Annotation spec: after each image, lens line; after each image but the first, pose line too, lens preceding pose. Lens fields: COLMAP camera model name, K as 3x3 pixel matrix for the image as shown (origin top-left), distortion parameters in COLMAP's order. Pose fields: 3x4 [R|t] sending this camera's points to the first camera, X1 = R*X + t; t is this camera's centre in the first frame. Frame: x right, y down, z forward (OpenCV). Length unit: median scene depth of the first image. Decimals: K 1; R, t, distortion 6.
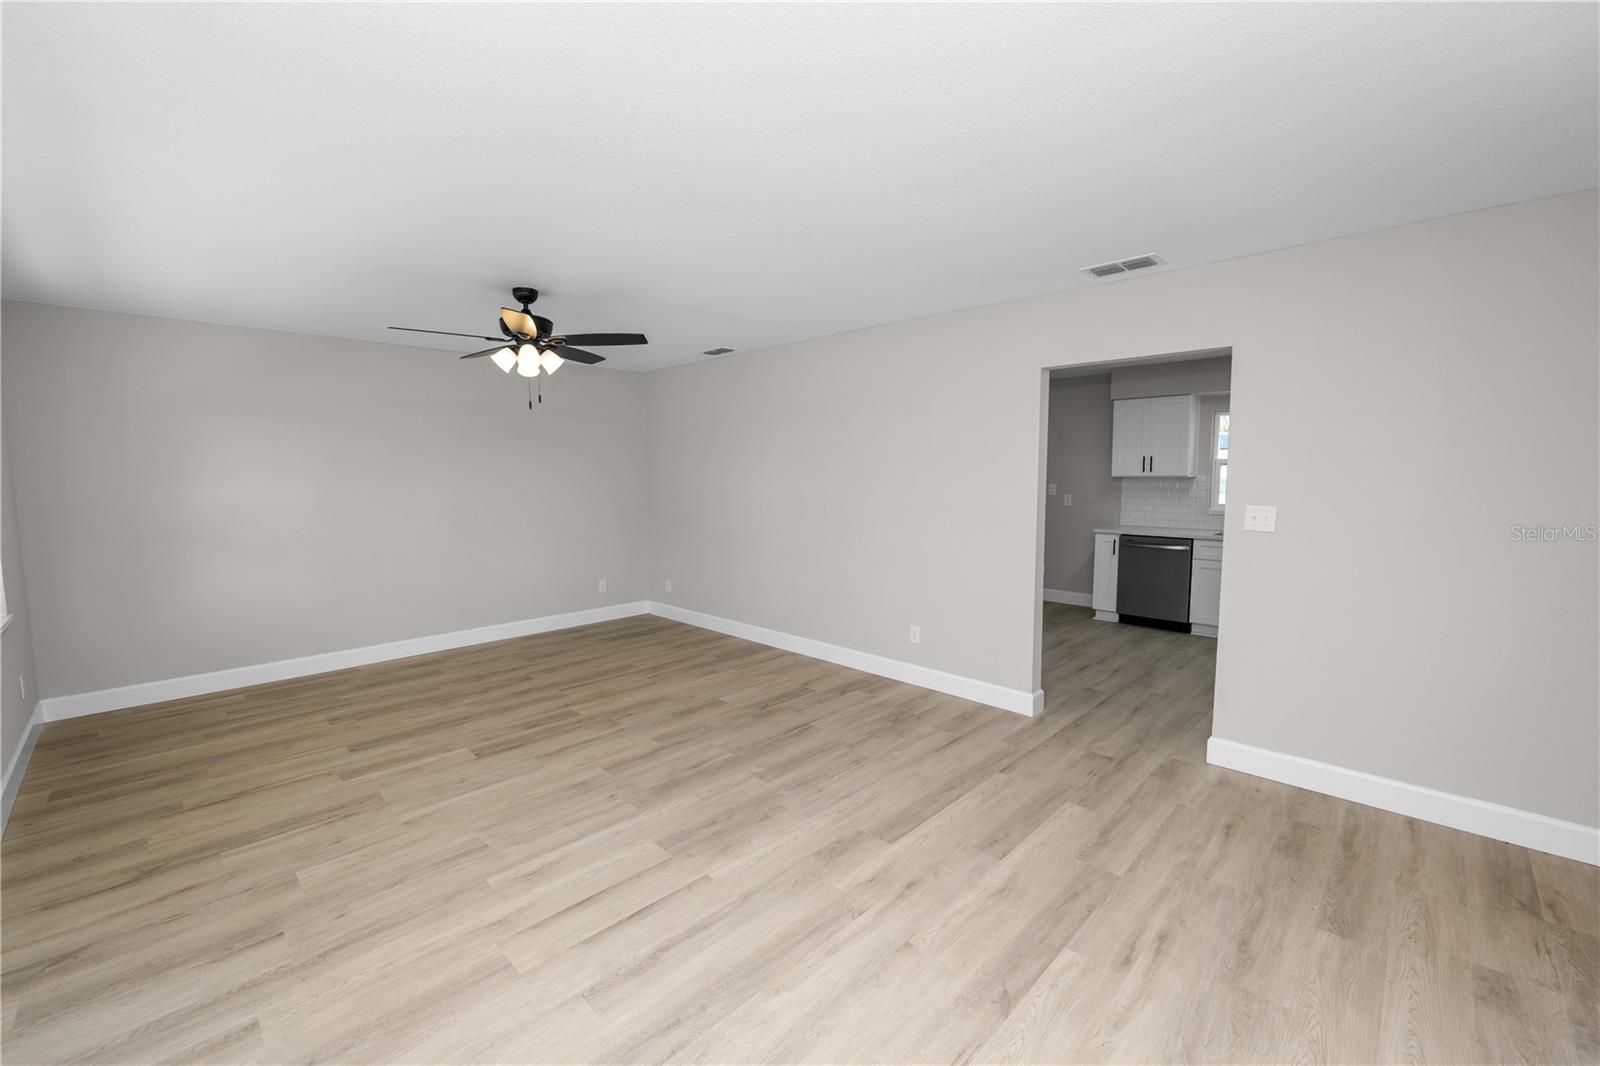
lens RADIAL K [[651.4, 0, 800.7], [0, 651.4, 533.8], [0, 0, 1]] dist [-0.012458, 0.001054]
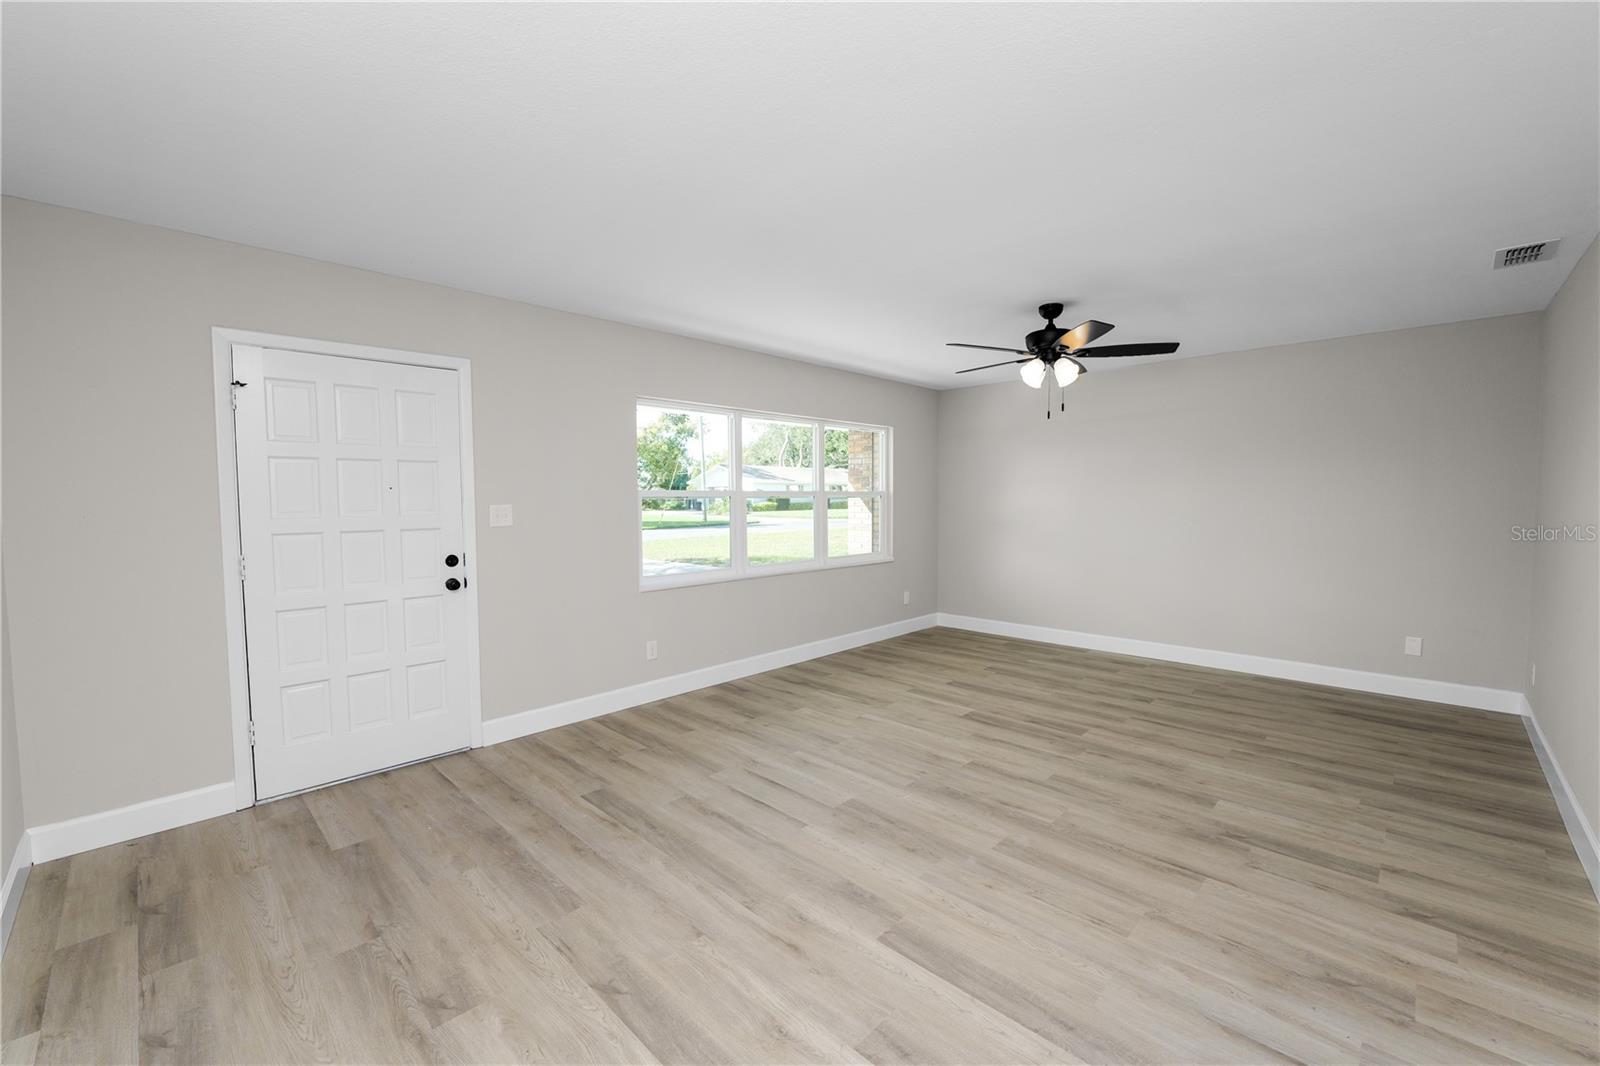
lens RADIAL K [[651.4, 0, 796.6], [0, 651.4, 529.0], [0, 0, 1]] dist [-0.012458, 0.001054]
pose [[0.003389, 0.056840, -0.998378, 0.573797], [-0.089782, 0.994368, 0.056307, -0.035147], [0.995956, 0.089446, 0.008473, 0.543523]]
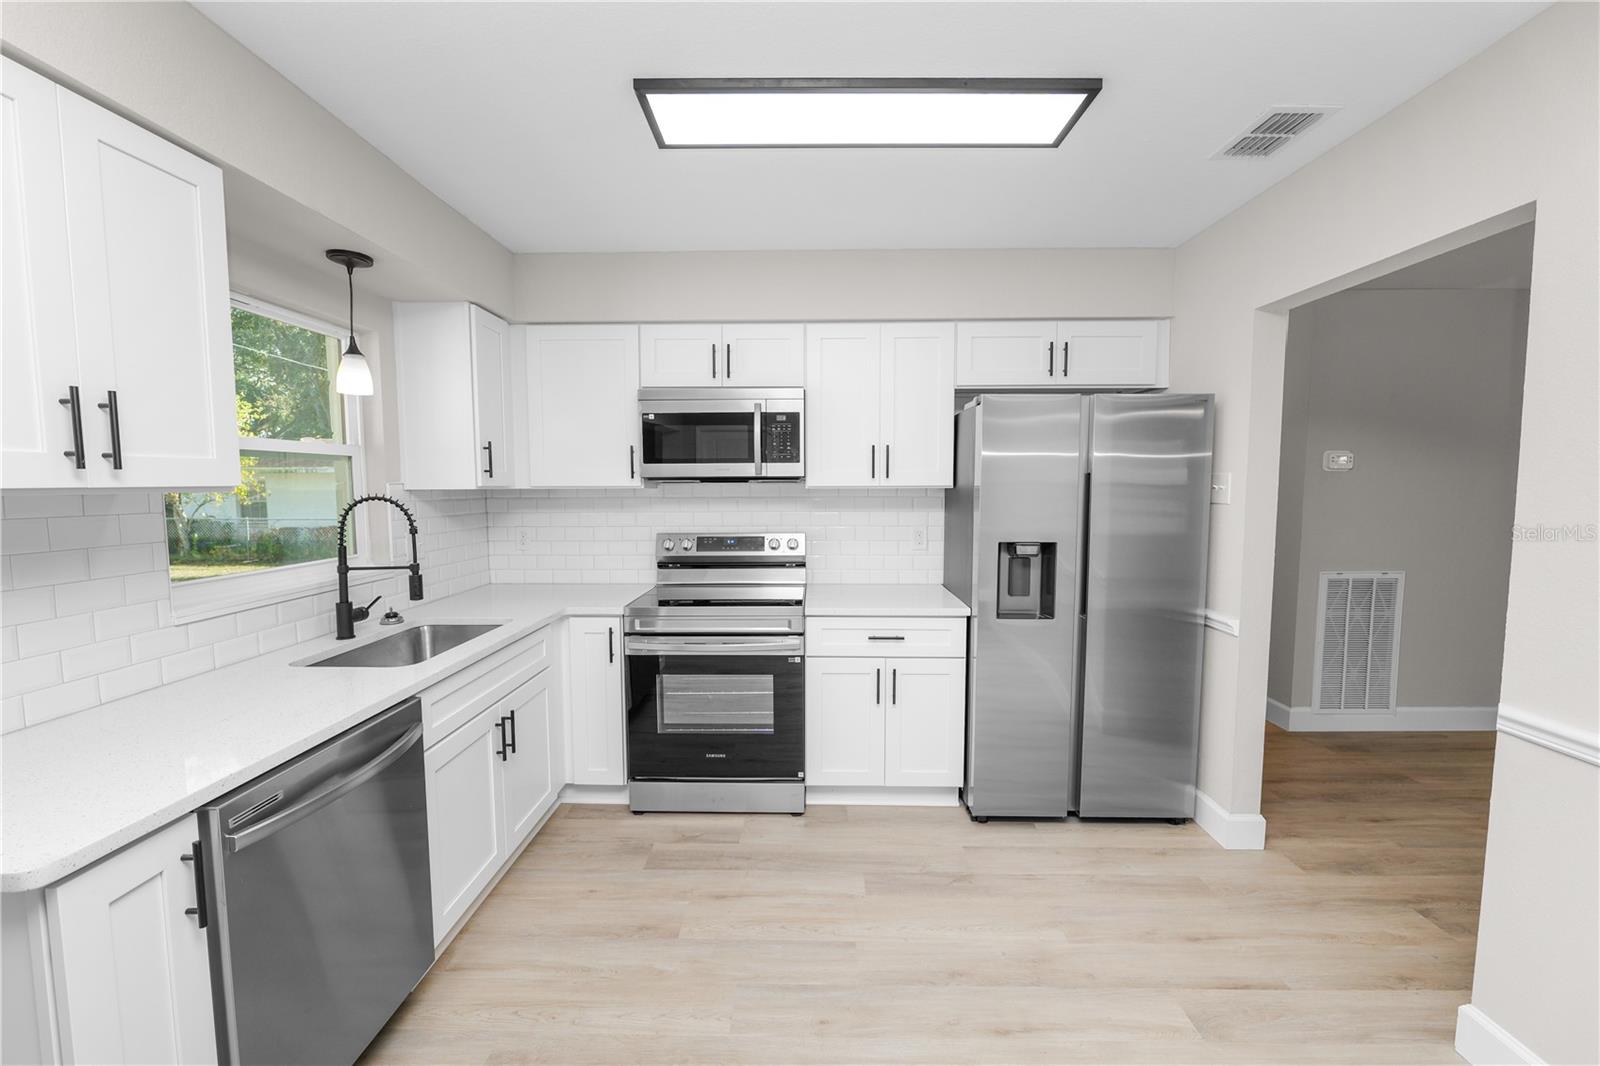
lens RADIAL K [[651.4, 0, 800.0], [0, 651.4, 530.7], [0, 0, 1]] dist [-0.012458, 0.001054]
pose [[-0.687236, -0.043910, 0.725106, 0.377196], [0.074450, 0.988658, 0.130431, -0.133018], [-0.722609, 0.143621, -0.676173, 1.513871]]
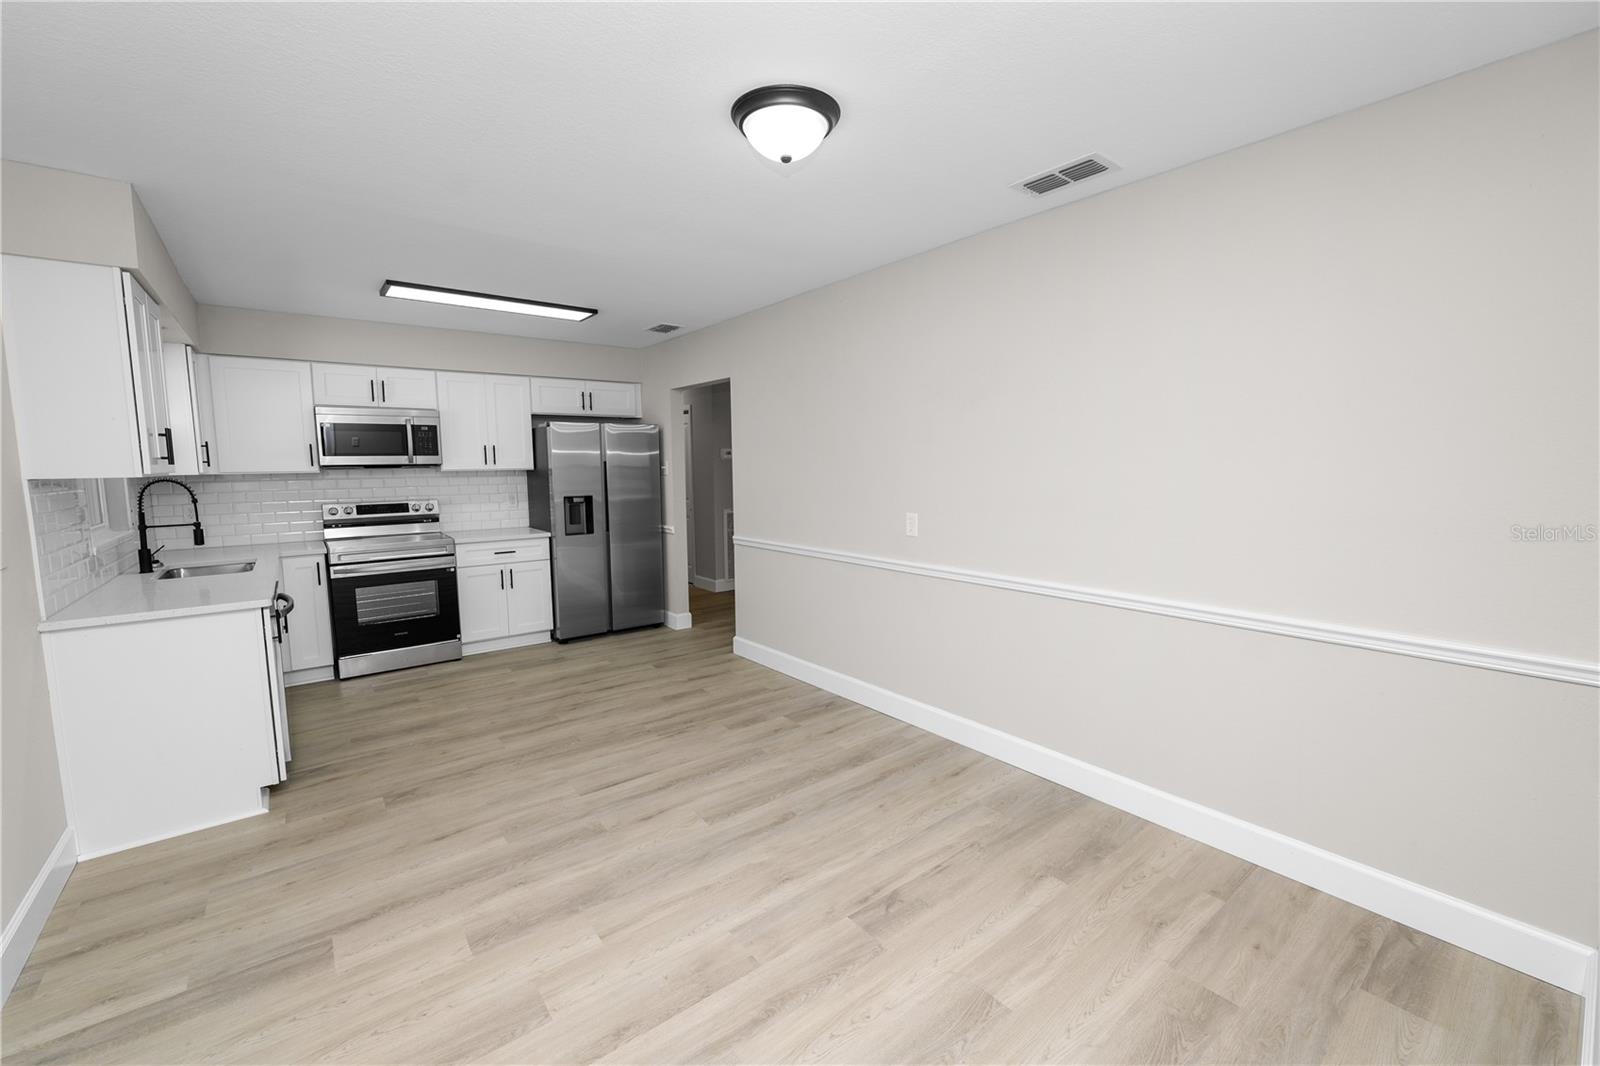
lens RADIAL K [[651.4, 0, 797.8], [0, 651.4, 528.8], [0, 0, 1]] dist [-0.012458, 0.001054]
pose [[-0.991343, 0.006280, 0.131147, 0.090402], [0.031237, 0.981456, 0.189123, -0.187119], [-0.127527, 0.191583, -0.973156, 2.125761]]
